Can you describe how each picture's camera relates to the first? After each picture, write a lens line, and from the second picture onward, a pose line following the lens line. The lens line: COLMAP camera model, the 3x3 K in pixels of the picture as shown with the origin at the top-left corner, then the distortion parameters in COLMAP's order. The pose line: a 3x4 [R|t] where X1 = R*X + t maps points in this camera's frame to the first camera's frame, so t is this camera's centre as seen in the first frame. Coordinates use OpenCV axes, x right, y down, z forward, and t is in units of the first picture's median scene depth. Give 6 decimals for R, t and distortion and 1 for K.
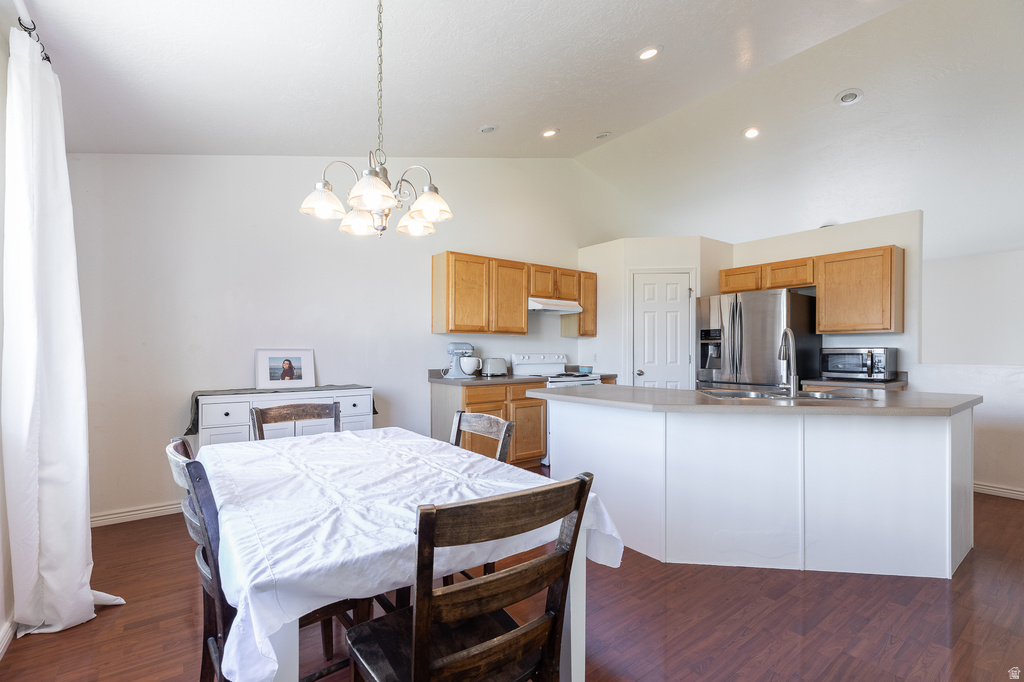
lens RADIAL K [[458.6, 0, 513.2], [0, 458.6, 355.0], [0, 0, 1]] dist [-0.000121, 0.001374]
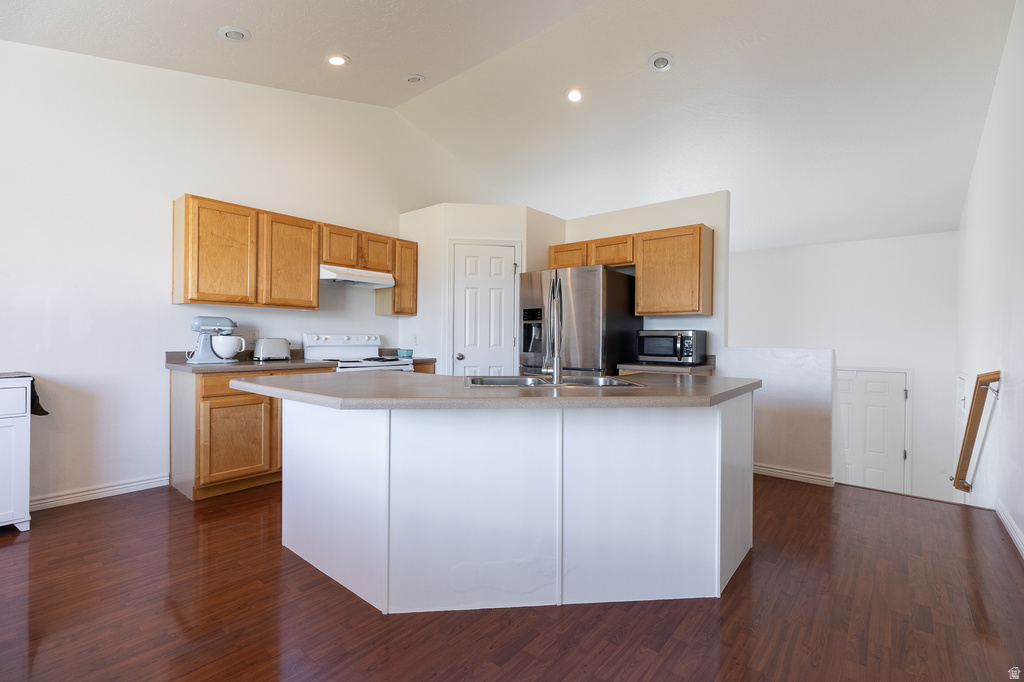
lens RADIAL K [[458.6, 0, 512.1], [0, 458.6, 341.6], [0, 0, 1]] dist [-0.000121, 0.001374]
pose [[0.973046, 0.008622, 0.230452, 0.192871], [-0.008833, 0.999961, -0.000115, 0.010154], [-0.230444, -0.001924, 0.973084, 0.134779]]
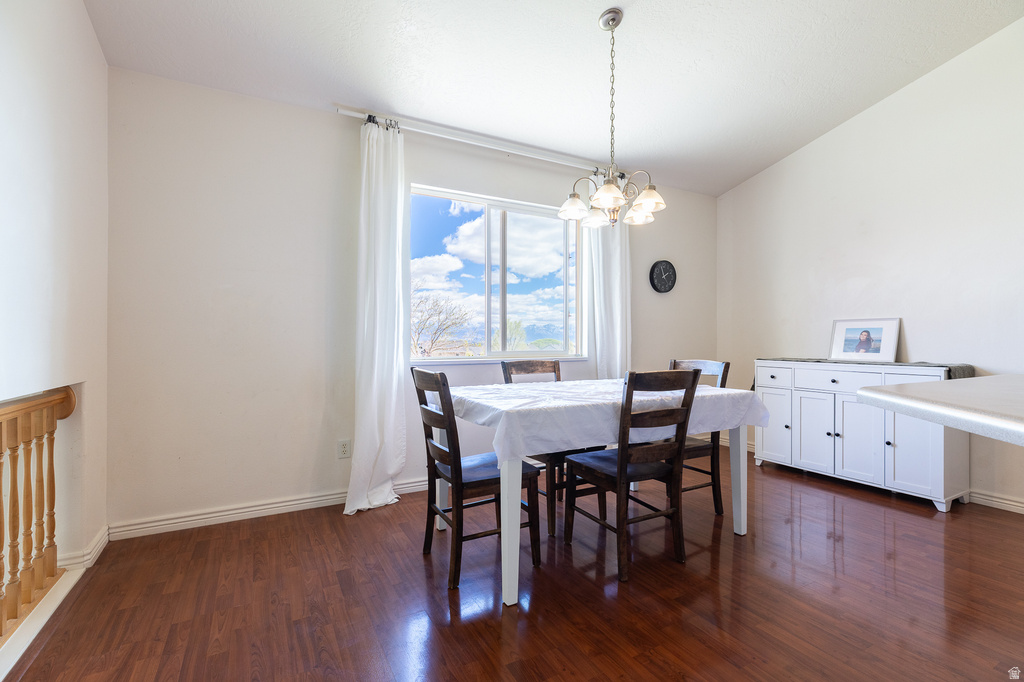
lens RADIAL K [[458.6, 0, 507.3], [0, 458.6, 333.0], [0, 0, 1]] dist [-0.000121, 0.001374]
pose [[-0.142184, -0.010043, -0.989789, 0.940922], [-0.014255, 0.999866, -0.008098, 0.060667], [0.989738, 0.012958, -0.142308, 0.789284]]
